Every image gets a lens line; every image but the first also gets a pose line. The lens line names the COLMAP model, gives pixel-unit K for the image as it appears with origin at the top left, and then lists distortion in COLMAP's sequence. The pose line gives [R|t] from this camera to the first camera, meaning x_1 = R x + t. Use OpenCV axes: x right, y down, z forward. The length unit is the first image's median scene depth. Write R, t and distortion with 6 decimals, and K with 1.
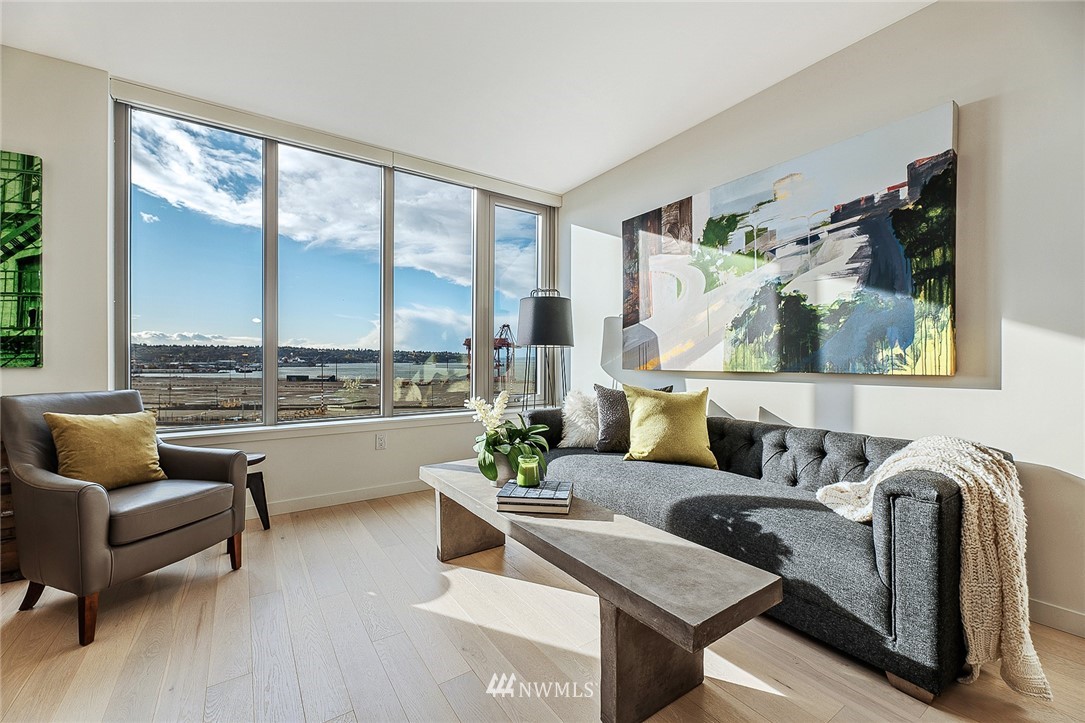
lens RADIAL K [[435.4, 0, 530.2], [0, 435.4, 363.3], [0, 0, 1]] dist [-0.003322, -0.001960]
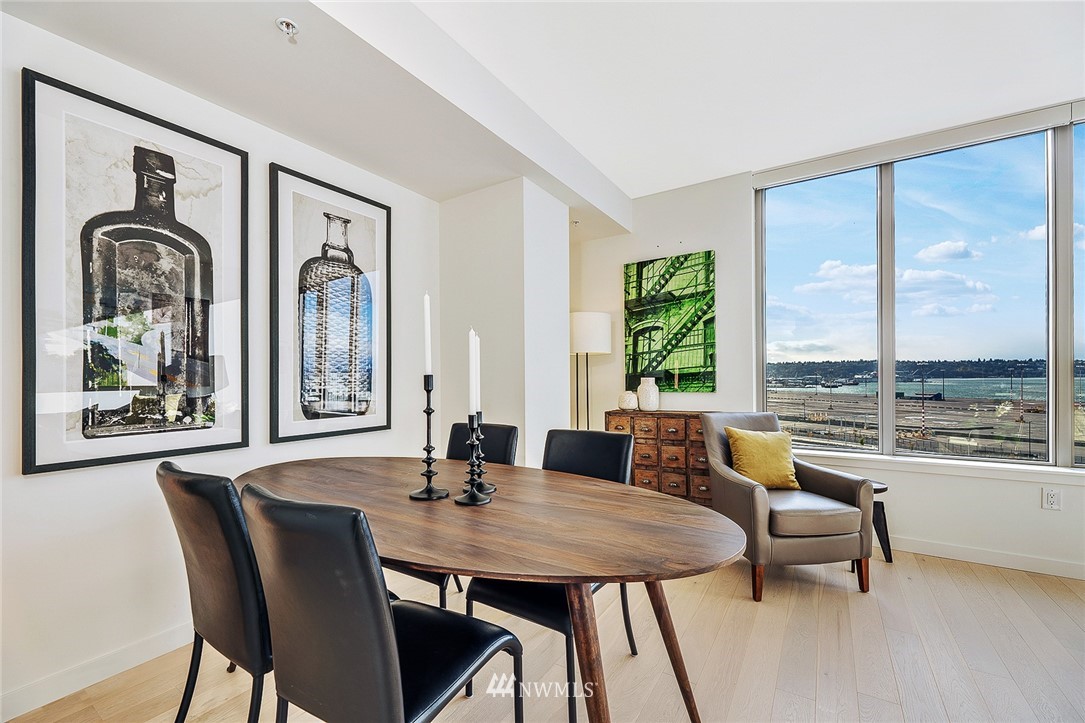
lens RADIAL K [[435.4, 0, 542.9], [0, 435.4, 372.0], [0, 0, 1]] dist [-0.003322, -0.001960]
pose [[0.394931, -0.017065, -0.918552, -0.009542], [0.003667, 0.999849, -0.016999, -0.035768], [0.918703, 0.003345, 0.394934, -0.112716]]
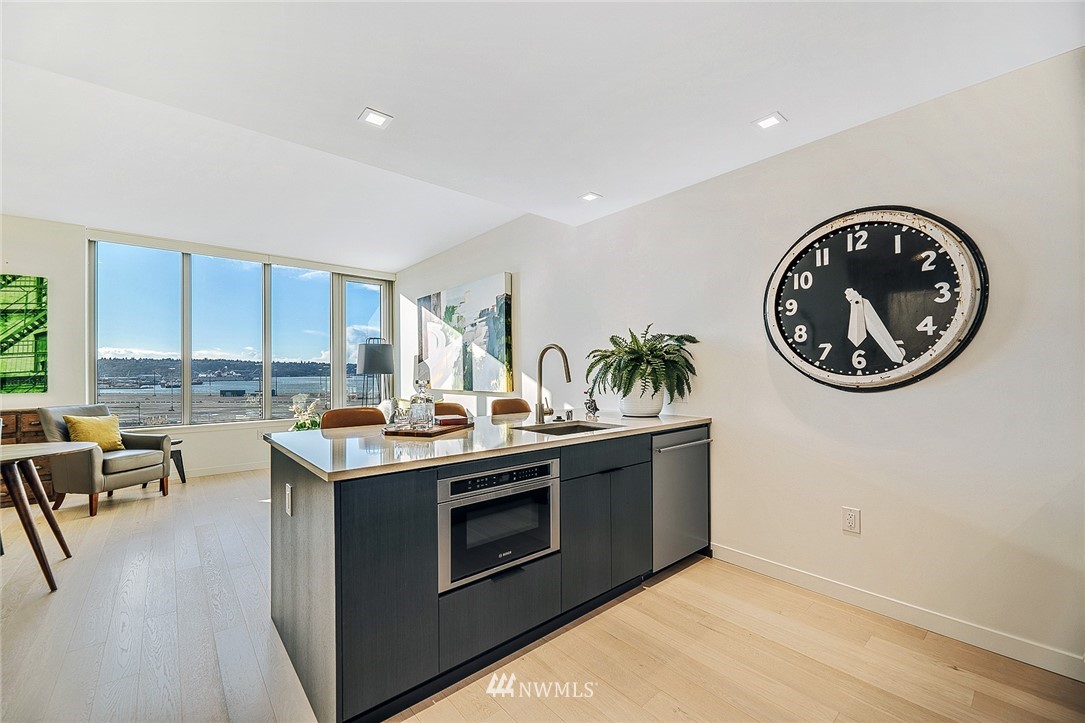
lens RADIAL K [[435.4, 0, 533.7], [0, 435.4, 375.8], [0, 0, 1]] dist [-0.003322, -0.001960]
pose [[0.993478, -0.006242, 0.113851, 0.661492], [0.006105, 0.999980, 0.001550, -0.048908], [-0.113858, -0.000845, 0.993497, -0.991252]]
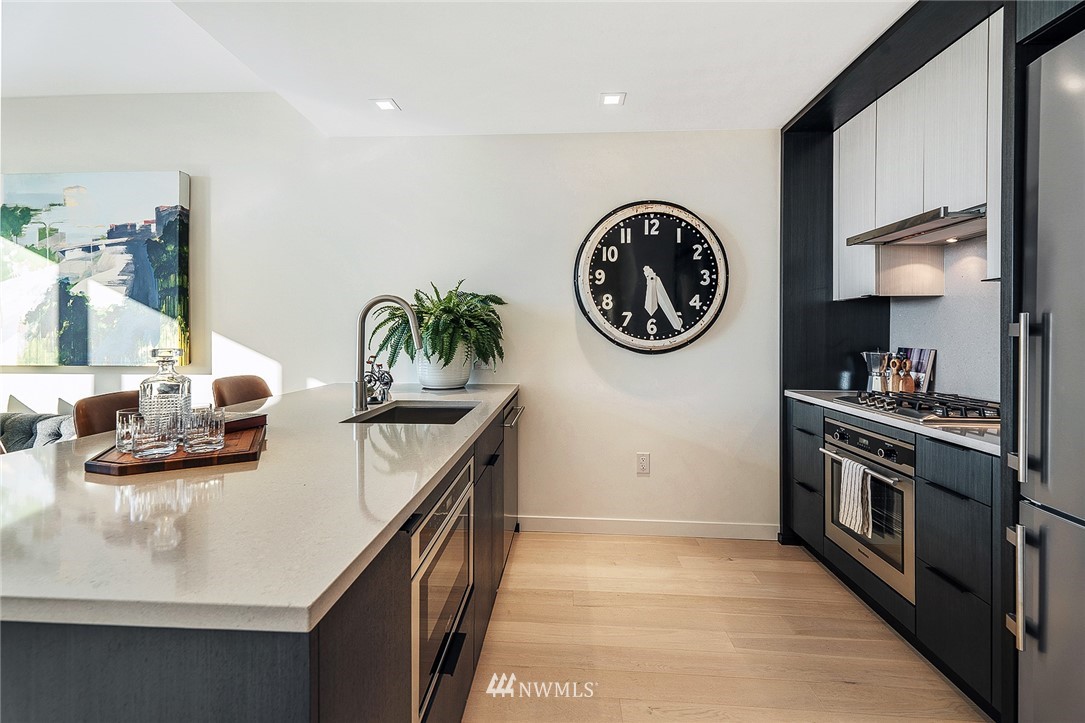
lens RADIAL K [[435.4, 0, 551.6], [0, 435.4, 340.5], [0, 0, 1]] dist [-0.003322, -0.001960]
pose [[0.592981, -0.002080, 0.805214, 0.428330], [-0.000693, 0.999995, 0.003093, -0.046514], [-0.805216, -0.002392, 0.592976, -0.620699]]
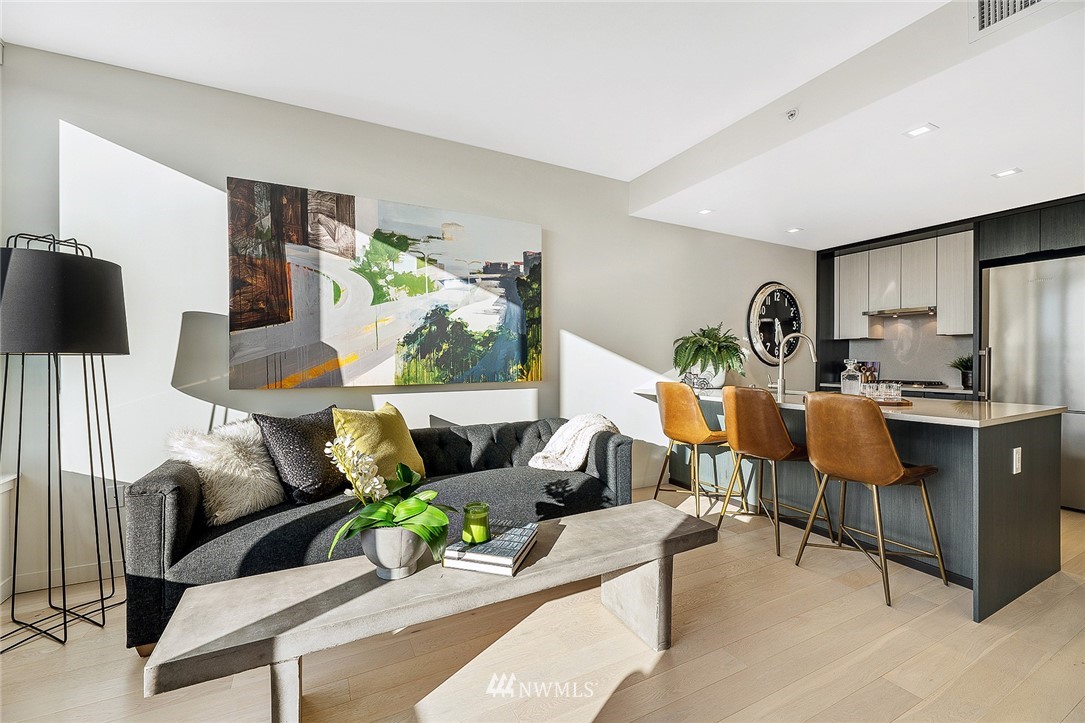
lens RADIAL K [[435.4, 0, 538.1], [0, 435.4, 364.0], [0, 0, 1]] dist [-0.003322, -0.001960]
pose [[0.119768, -0.009152, 0.992760, -0.607591], [0.005886, 0.999946, 0.008508, -0.043292], [-0.992784, 0.004824, 0.119816, 0.618037]]
